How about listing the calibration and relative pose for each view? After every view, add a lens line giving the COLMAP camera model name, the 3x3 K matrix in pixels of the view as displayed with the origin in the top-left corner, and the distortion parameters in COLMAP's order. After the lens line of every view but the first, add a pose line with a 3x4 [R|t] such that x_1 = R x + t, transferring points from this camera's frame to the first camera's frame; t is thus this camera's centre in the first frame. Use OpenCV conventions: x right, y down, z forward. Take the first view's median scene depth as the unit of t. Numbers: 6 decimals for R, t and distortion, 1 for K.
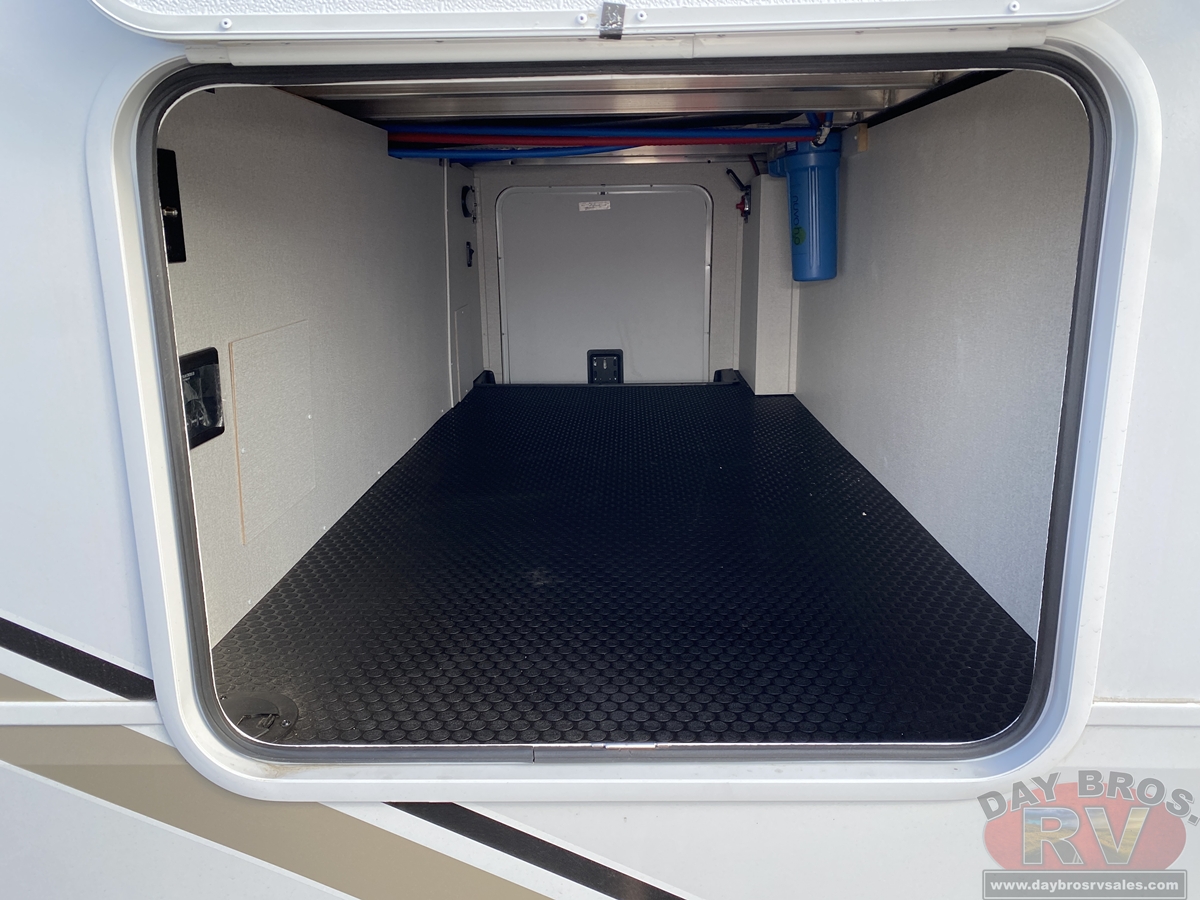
lens RADIAL K [[915.3, 0, 600.0], [0, 915.3, 450.0], [0, 0, 1]] dist [0.148599, -0.309764]
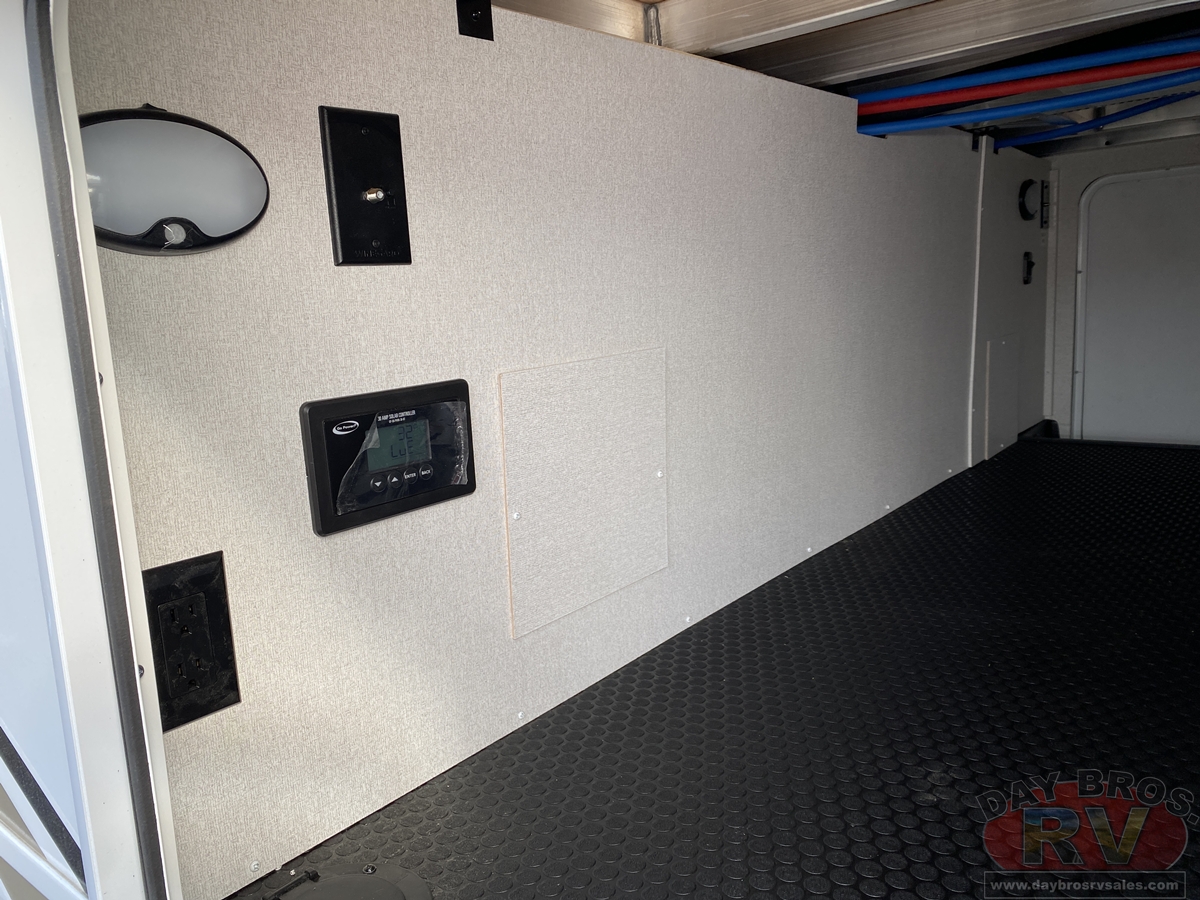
lens RADIAL K [[915.3, 0, 600.0], [0, 915.3, 450.0], [0, 0, 1]] dist [0.148599, -0.309764]
pose [[0.795991, 0.062539, -0.602070, 0.051294], [-0.088645, 0.995968, -0.013742, -0.021262], [0.598783, 0.064309, 0.798325, 0.192515]]
